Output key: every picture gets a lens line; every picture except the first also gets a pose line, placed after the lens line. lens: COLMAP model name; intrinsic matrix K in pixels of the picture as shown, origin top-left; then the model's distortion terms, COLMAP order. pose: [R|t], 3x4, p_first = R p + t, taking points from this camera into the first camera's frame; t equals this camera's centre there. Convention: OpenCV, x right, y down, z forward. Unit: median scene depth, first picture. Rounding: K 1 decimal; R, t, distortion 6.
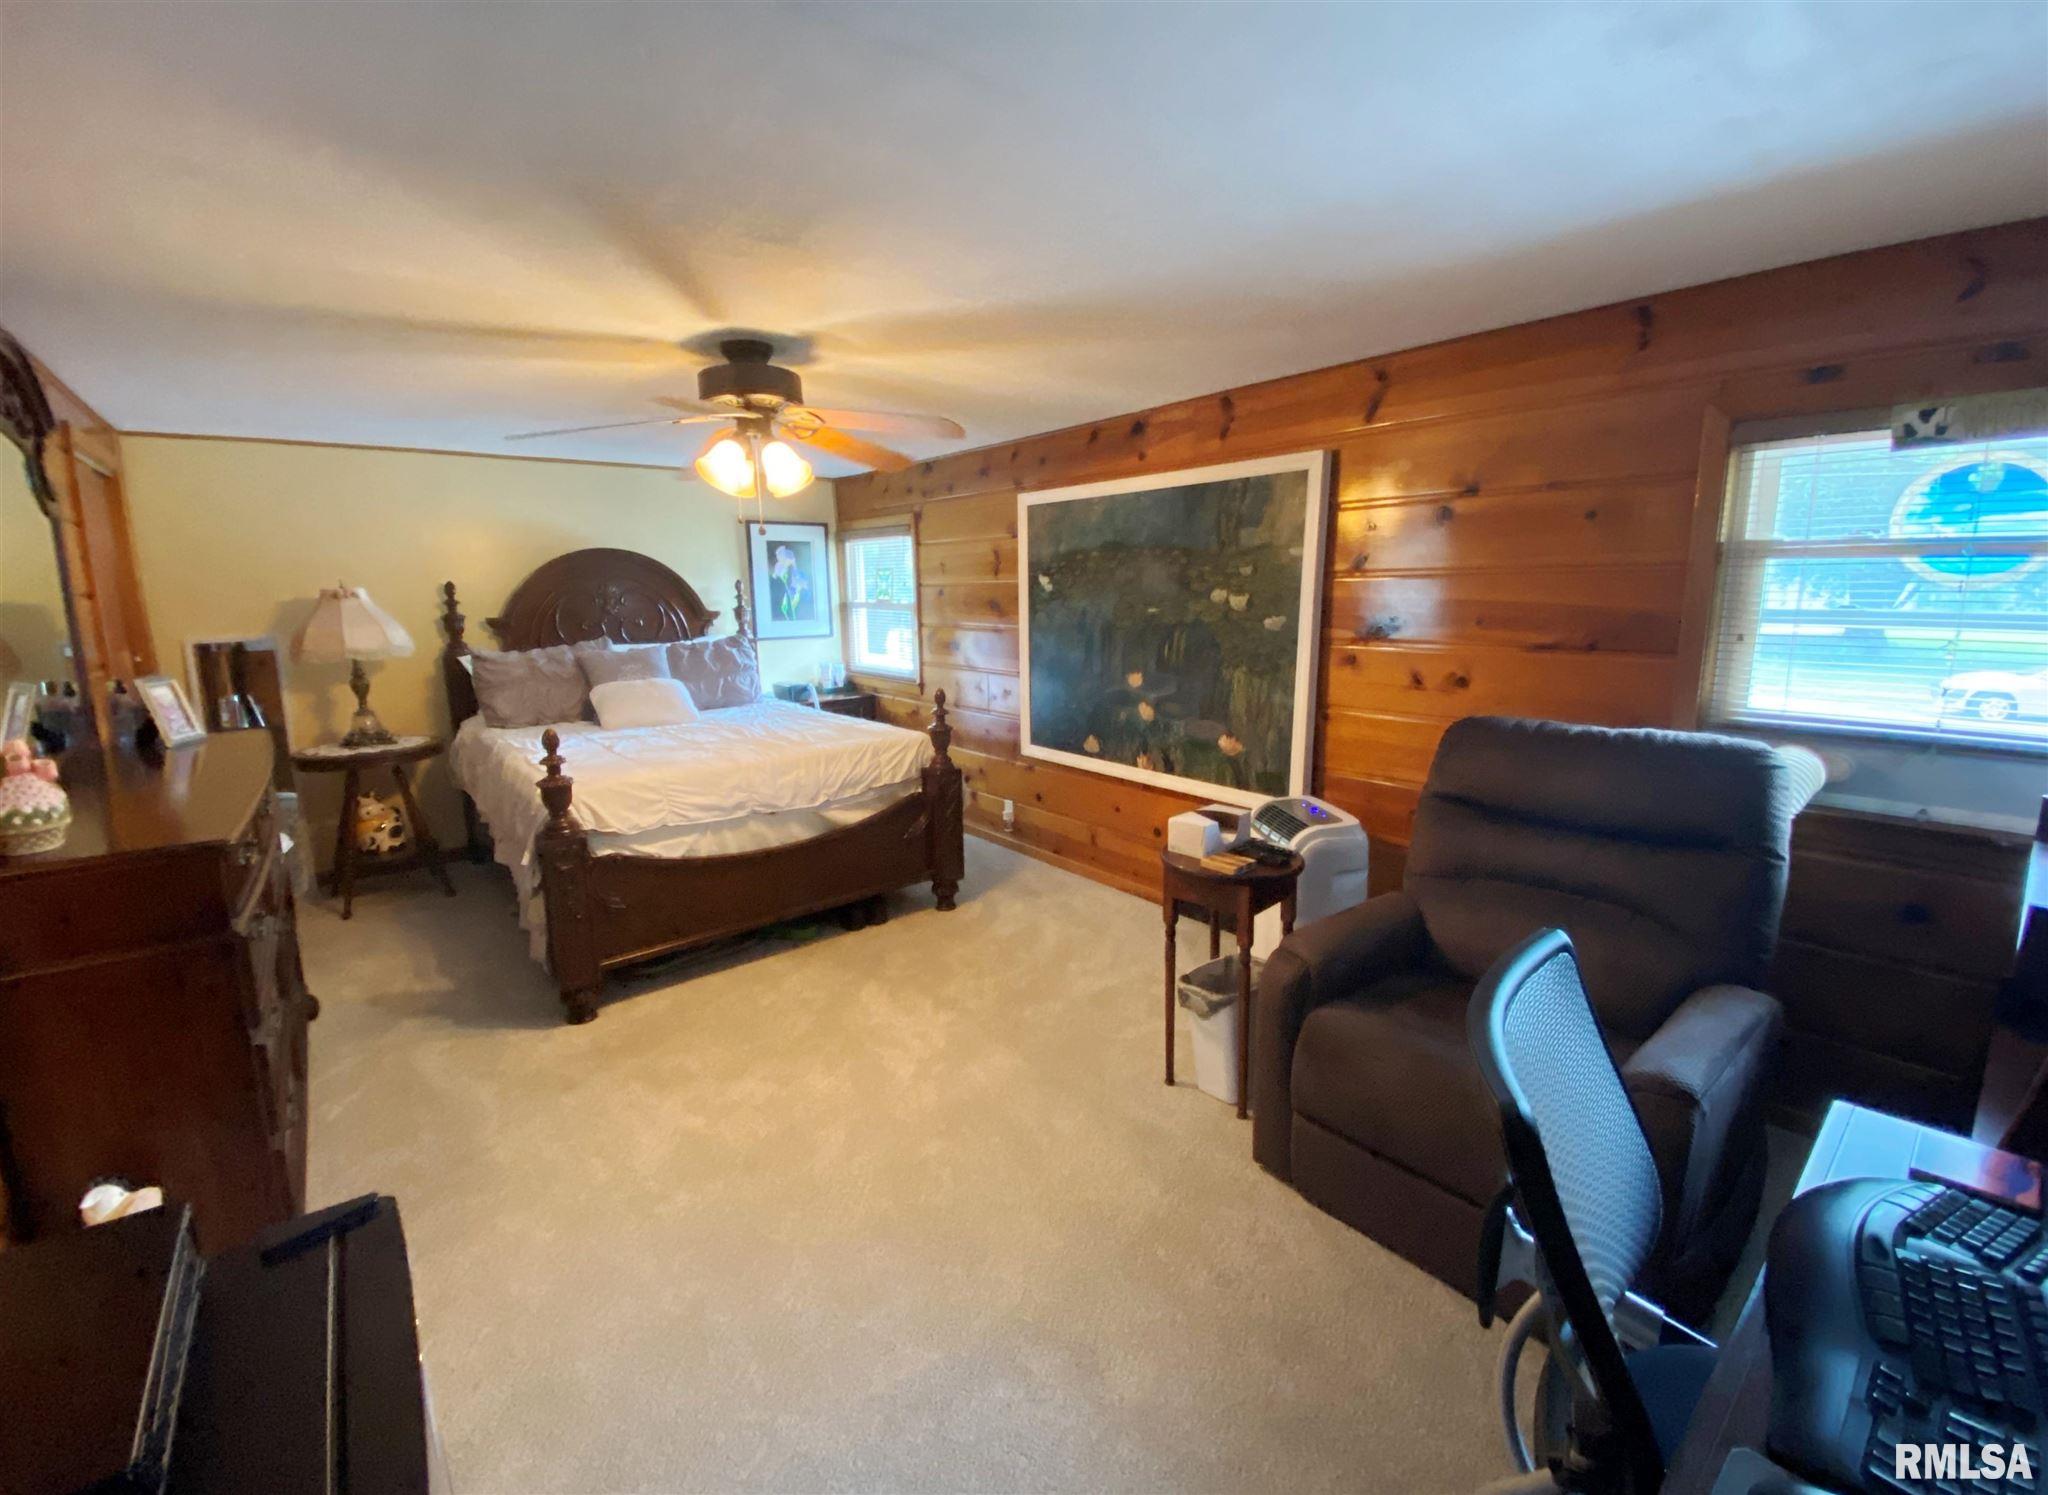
lens RADIAL K [[849.2, 0, 1024.0], [0, 849.2, 747.5], [0, 0, 1]] dist [0.019226, -0.024798]
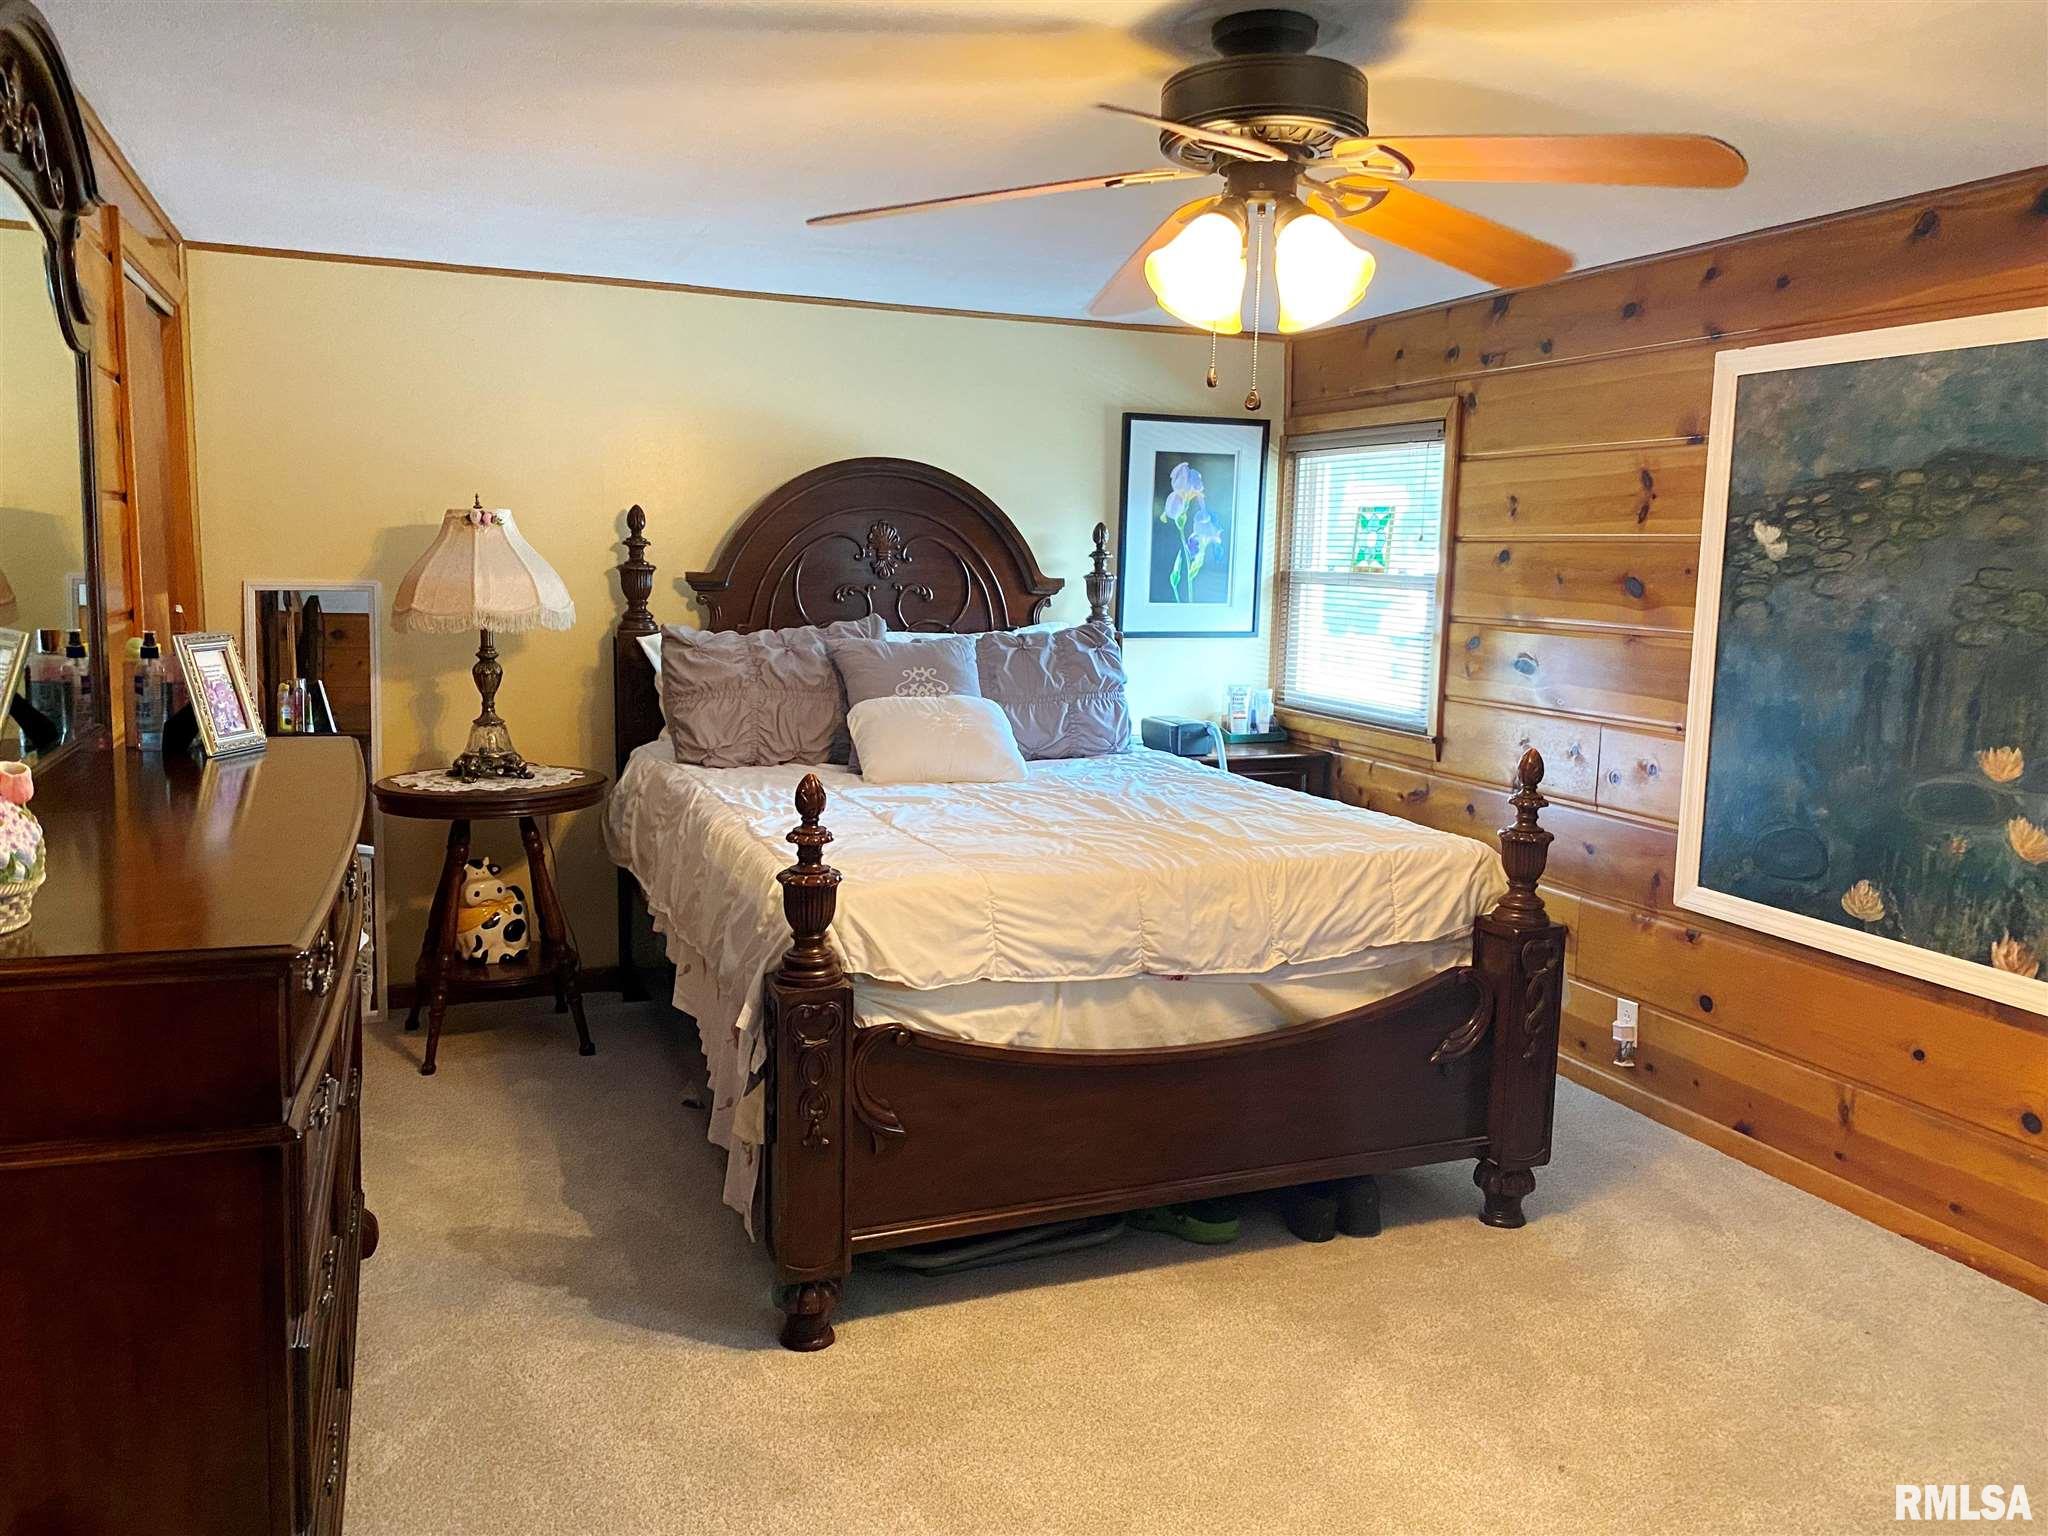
lens RADIAL K [[1550.5, 0, 1024.0], [0, 1550.5, 768.0], [0, 0, 1]] dist [0.036323, -0.055147]
pose [[0.951997, 0.075836, -0.296566, -0.107575], [-0.092270, 0.994857, -0.041794, 0.001514], [0.291871, 0.067152, 0.954098, 0.090863]]
